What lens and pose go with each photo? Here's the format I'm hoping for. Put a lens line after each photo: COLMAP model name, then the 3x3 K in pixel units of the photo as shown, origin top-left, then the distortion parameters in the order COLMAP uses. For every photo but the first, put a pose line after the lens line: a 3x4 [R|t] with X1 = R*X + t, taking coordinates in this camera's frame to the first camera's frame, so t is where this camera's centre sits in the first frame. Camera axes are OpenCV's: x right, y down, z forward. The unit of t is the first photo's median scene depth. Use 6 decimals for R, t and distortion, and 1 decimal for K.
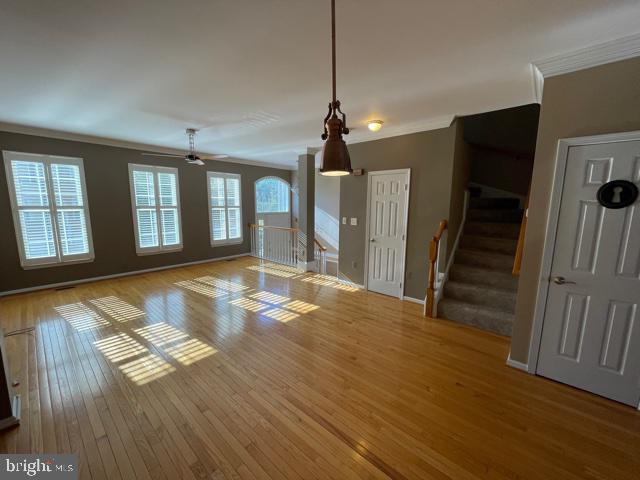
lens RADIAL K [[257.5, 0, 320.0], [0, 257.5, 240.0], [0, 0, 1]] dist [-0.003501, 0.000005]
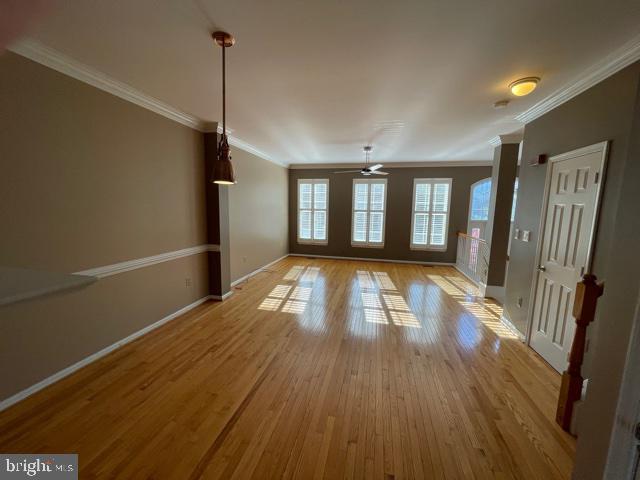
lens RADIAL K [[257.5, 0, 320.0], [0, 257.5, 240.0], [0, 0, 1]] dist [-0.003501, 0.000005]
pose [[0.468257, 0.113271, -0.876302, 0.487724], [-0.136020, 0.989168, 0.055177, -0.027725], [0.873060, 0.093357, 0.478592, 0.238871]]
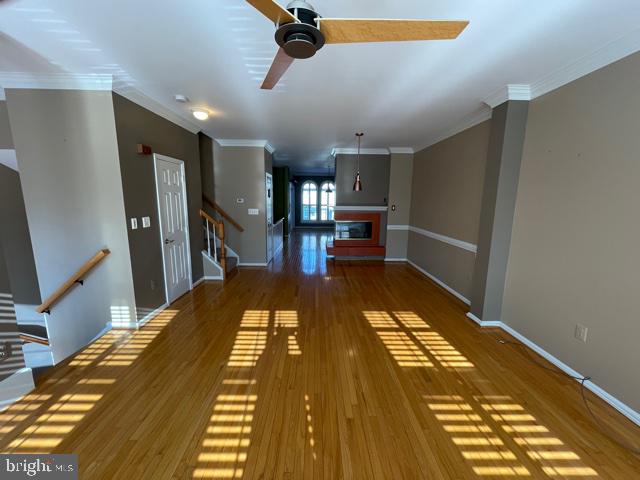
lens RADIAL K [[257.5, 0, 320.0], [0, 257.5, 240.0], [0, 0, 1]] dist [-0.003501, 0.000005]
pose [[-0.670629, -0.137512, 0.728936, -0.706567], [0.086271, 0.961541, 0.260763, -0.171546], [-0.736759, 0.237761, -0.632973, 1.159262]]
